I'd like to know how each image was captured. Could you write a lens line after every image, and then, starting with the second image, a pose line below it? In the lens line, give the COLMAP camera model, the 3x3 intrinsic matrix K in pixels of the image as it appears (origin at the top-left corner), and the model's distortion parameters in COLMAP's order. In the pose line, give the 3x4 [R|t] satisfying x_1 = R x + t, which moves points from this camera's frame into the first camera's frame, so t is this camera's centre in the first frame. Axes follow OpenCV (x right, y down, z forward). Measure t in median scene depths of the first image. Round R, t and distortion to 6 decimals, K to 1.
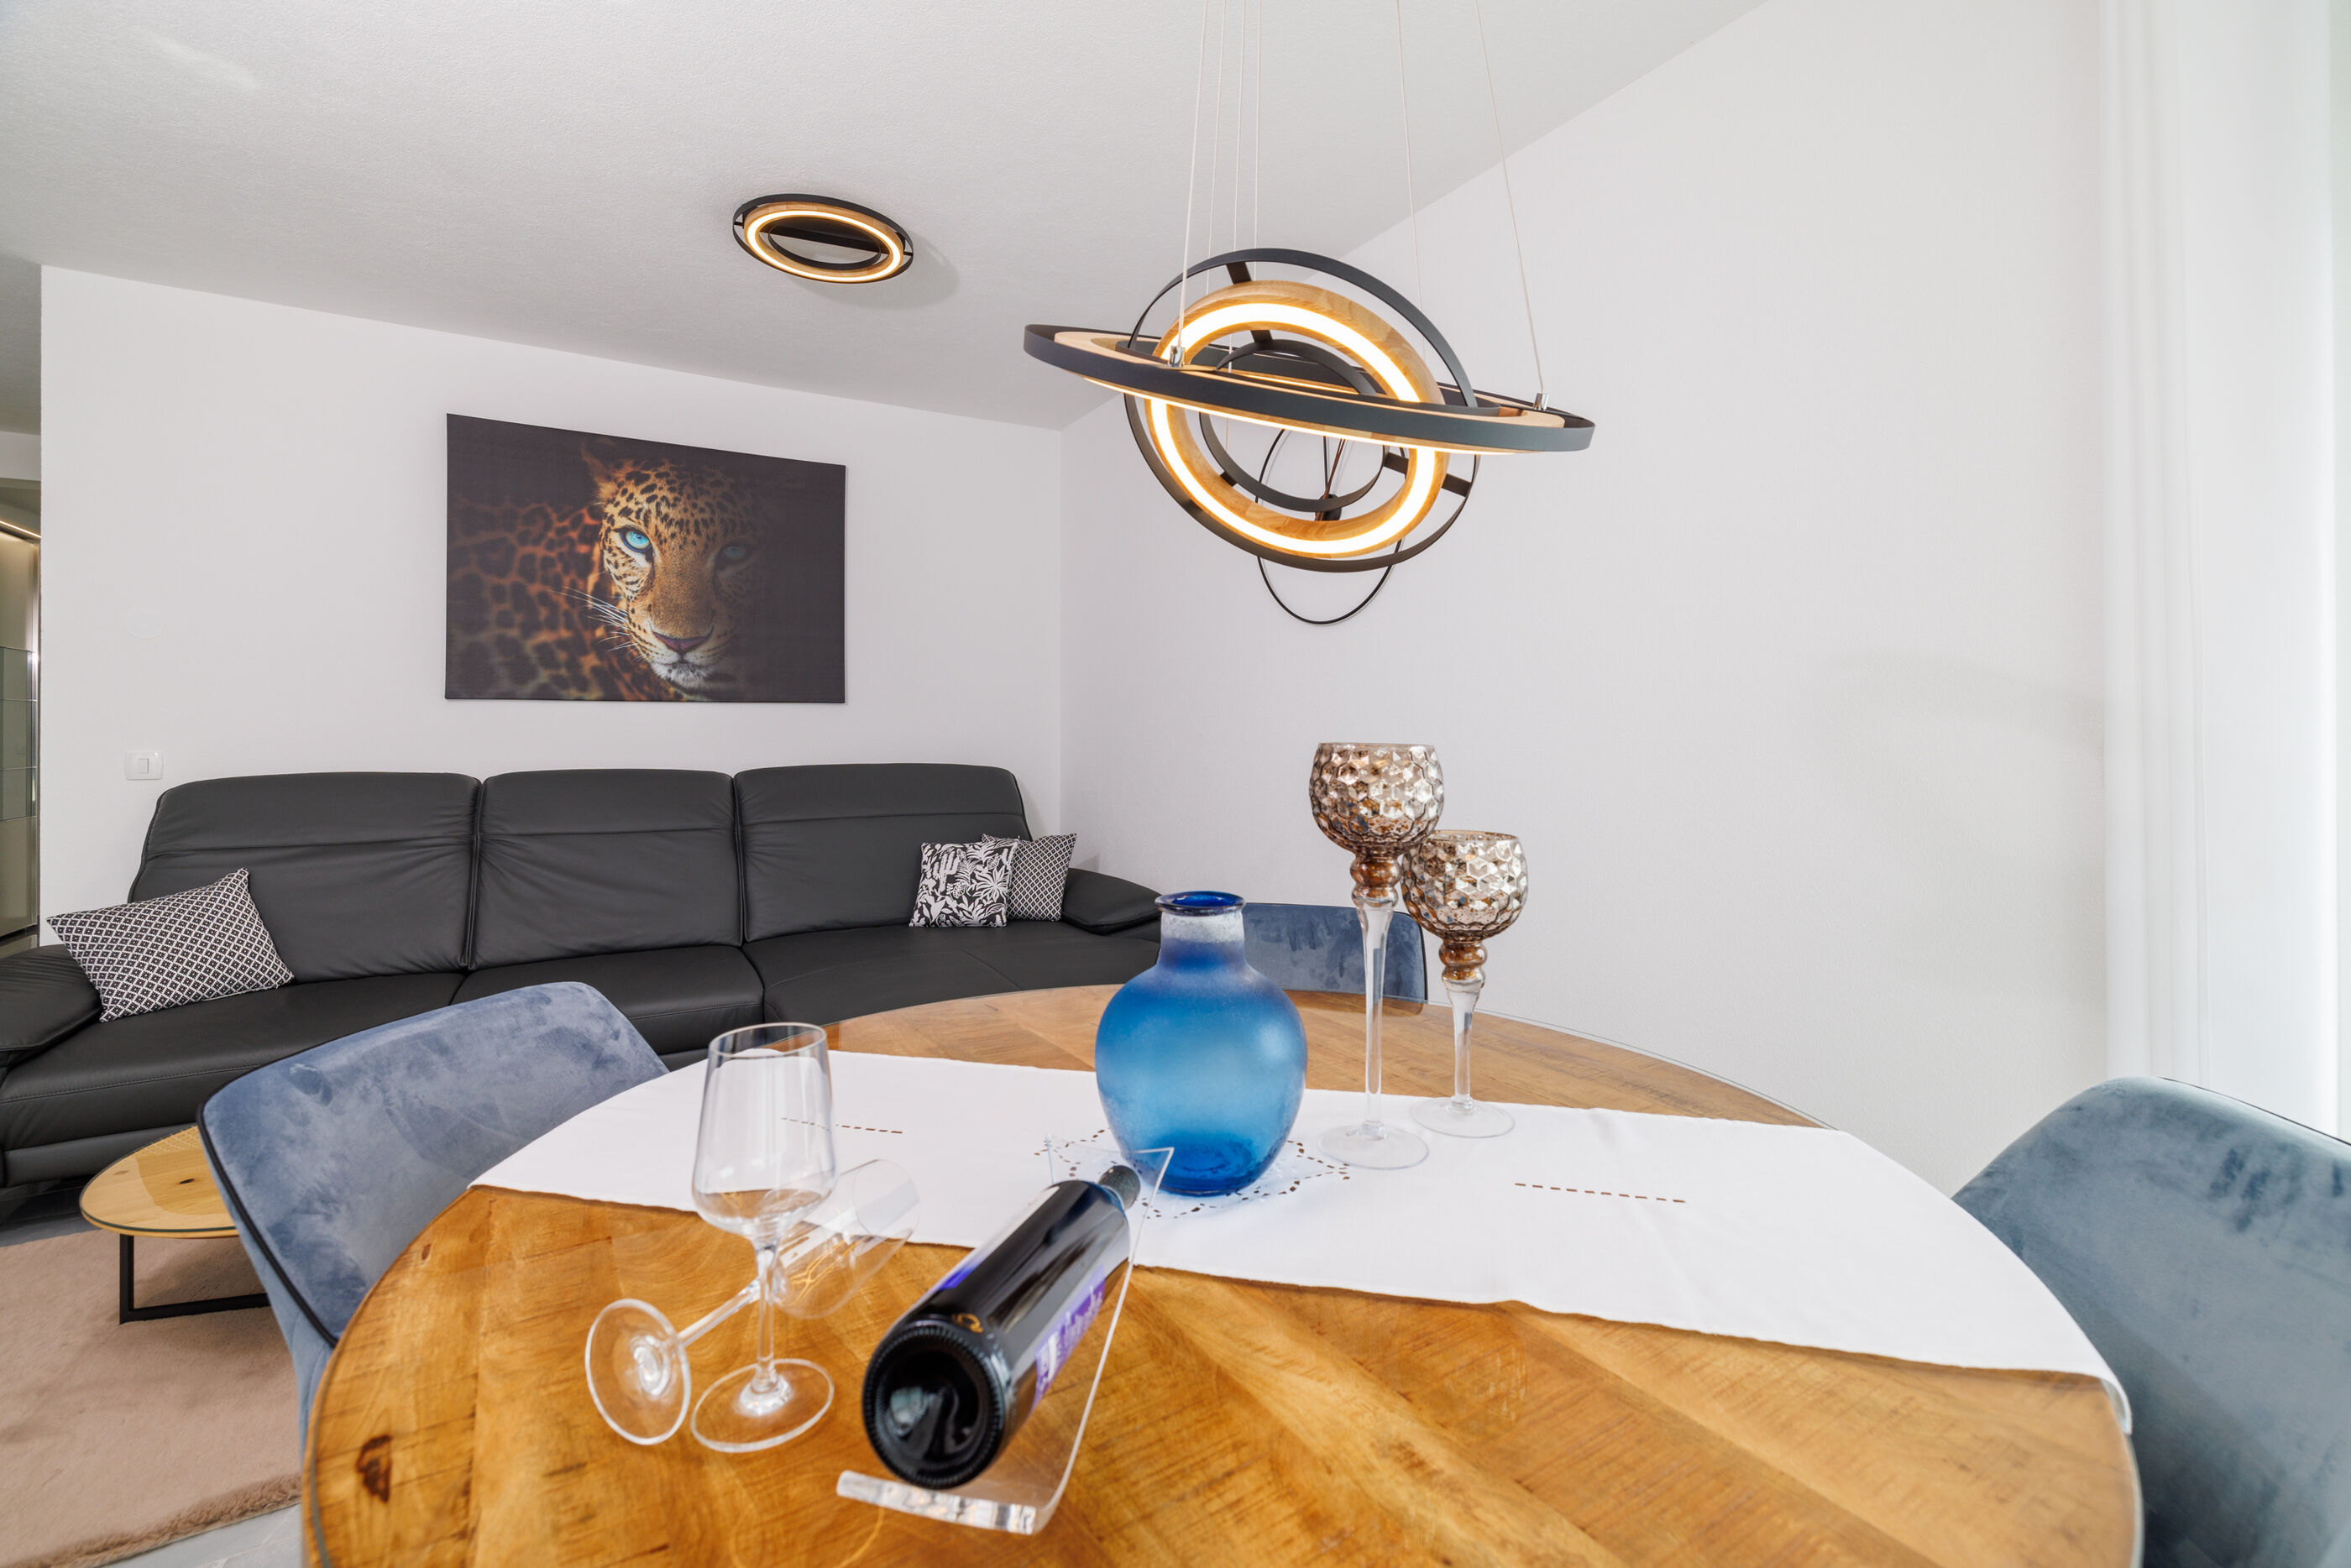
lens RADIAL K [[1016.7, 0, 1156.6], [0, 1016.7, 723.4], [0, 0, 1]] dist [-0.000803, 0.001872]
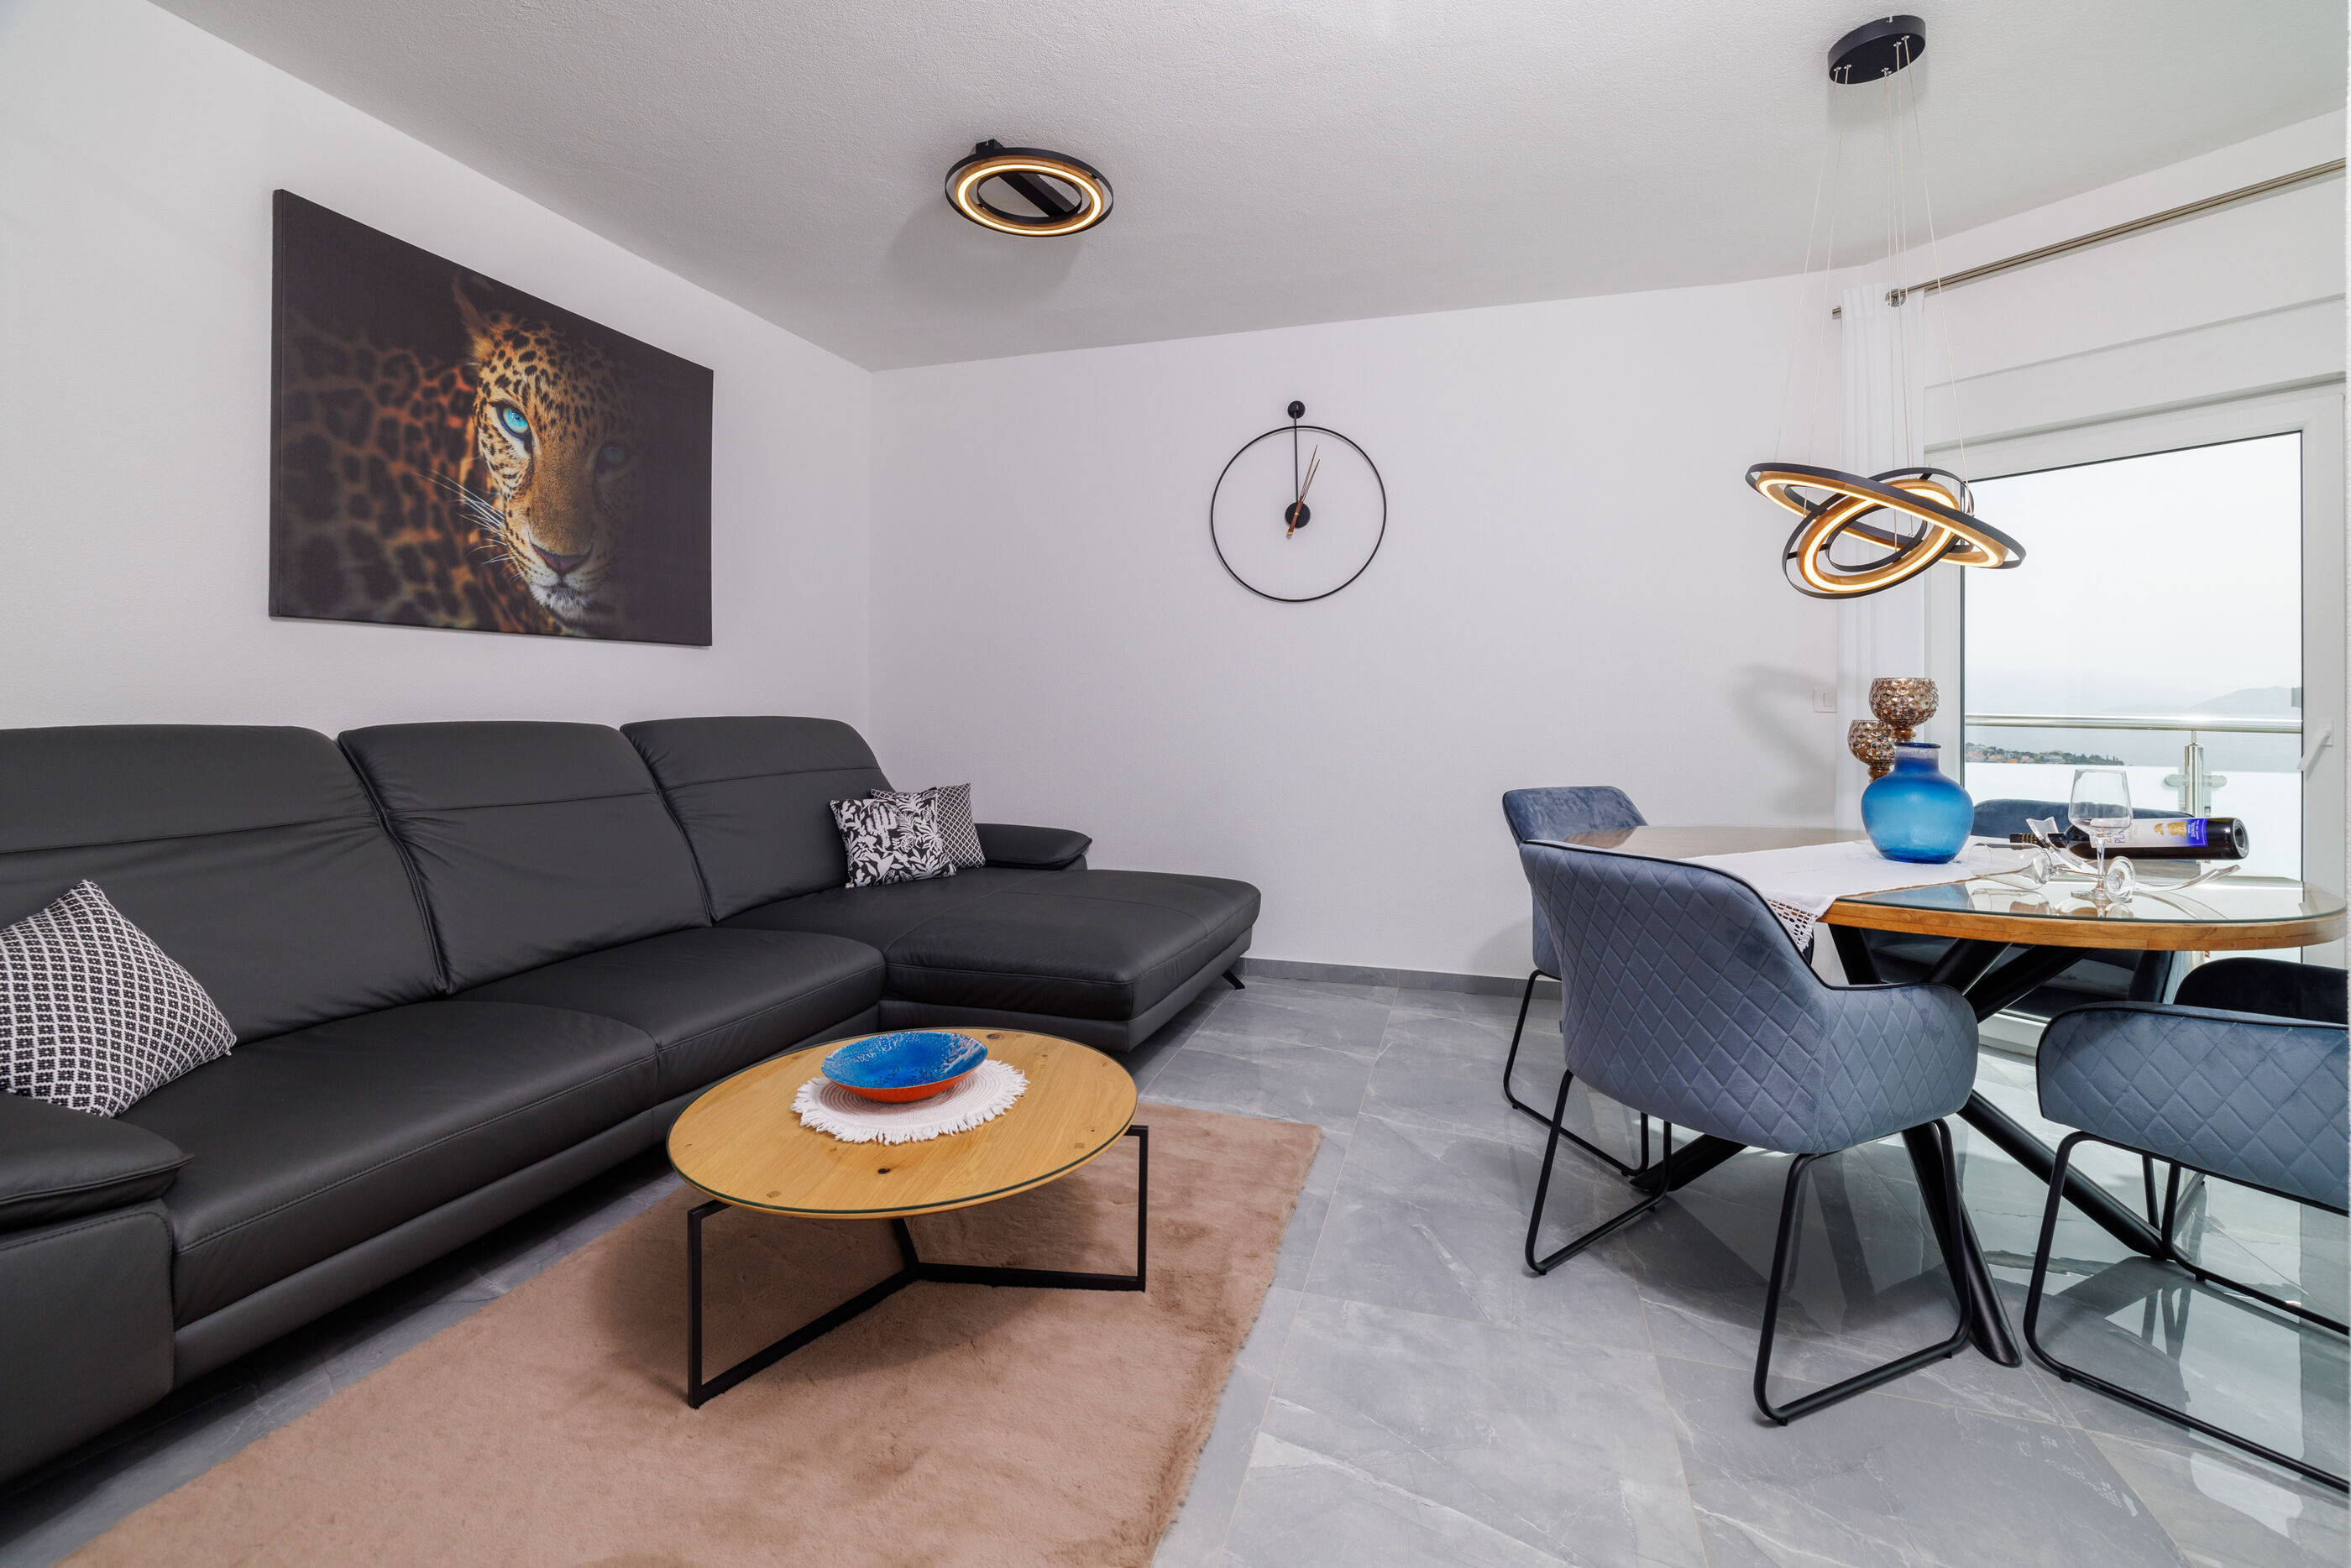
lens RADIAL K [[1049.7, 0, 1180.0], [0, 1049.7, 697.6], [0, 0, 1]] dist [0.010631, -0.000676]
pose [[0.734604, 0.007251, 0.678457, -0.686686], [-0.009976, 0.999950, 0.000115, 0.021411], [-0.678423, -0.006852, 0.734640, 0.084482]]
